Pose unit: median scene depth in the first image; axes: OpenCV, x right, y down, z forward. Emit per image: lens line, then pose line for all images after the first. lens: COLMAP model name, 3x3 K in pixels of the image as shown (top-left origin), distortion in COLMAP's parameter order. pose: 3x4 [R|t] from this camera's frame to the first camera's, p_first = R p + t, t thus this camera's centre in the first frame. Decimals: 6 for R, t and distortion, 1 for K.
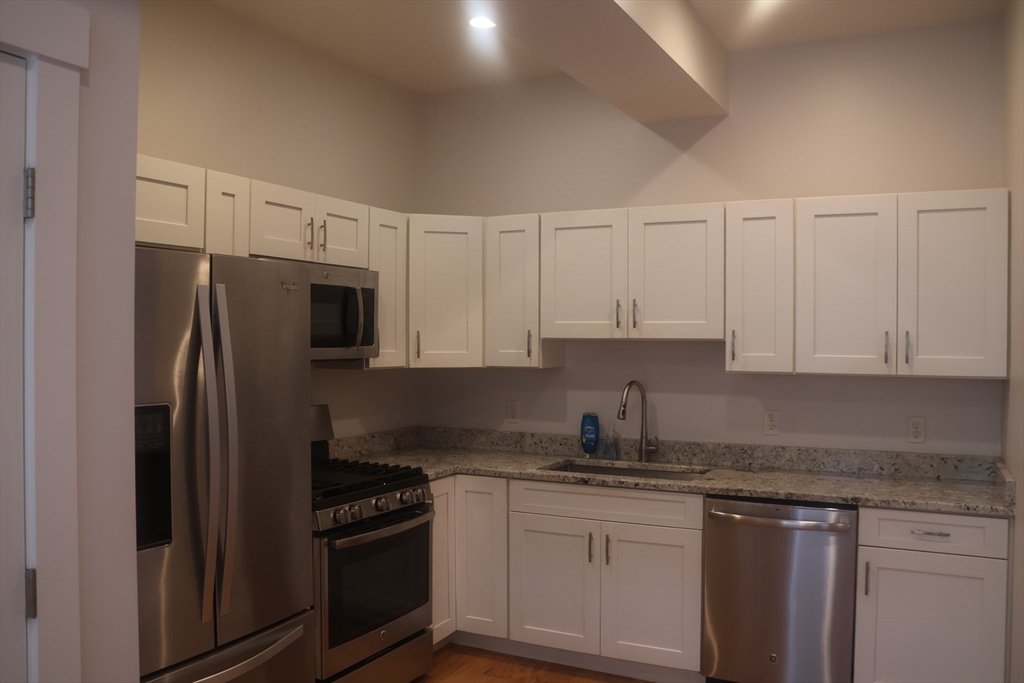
lens RADIAL K [[859.2, 0, 517.6], [0, 859.2, 344.4], [0, 0, 1]] dist [-0.148955, 0.116777]
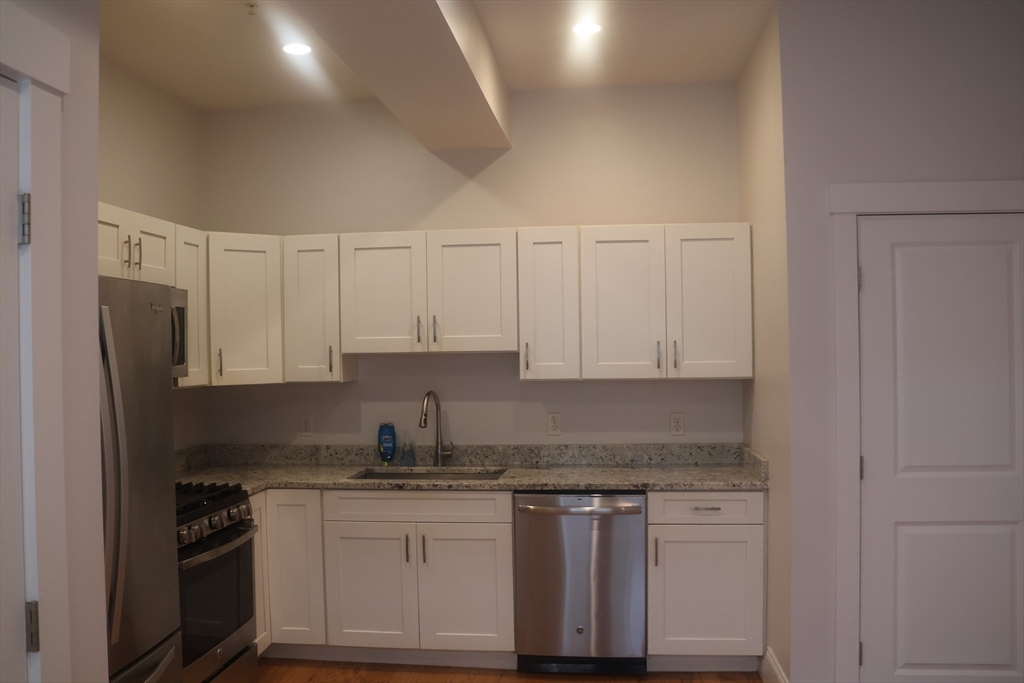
lens RADIAL K [[859.2, 0, 507.9], [0, 859.2, 344.8], [0, 0, 1]] dist [-0.148955, 0.116777]
pose [[0.937745, -0.018097, 0.346853, -0.159043], [0.022335, 0.999717, -0.008224, -0.005032], [-0.346606, 0.015459, 0.937883, -0.047976]]
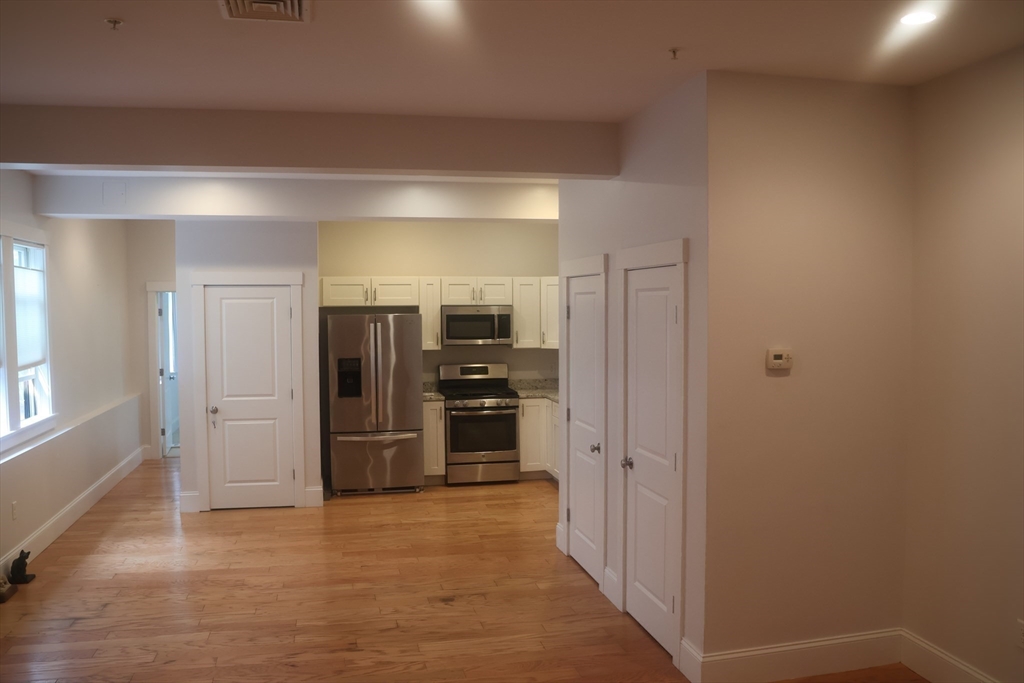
lens RADIAL K [[859.2, 0, 511.7], [0, 859.2, 339.4], [0, 0, 1]] dist [-0.148955, 0.116777]
pose [[0.631078, 0.024655, -0.775327, 1.680361], [0.002812, 0.999415, 0.034071, -0.077033], [0.775714, -0.023682, 0.630640, -0.476008]]
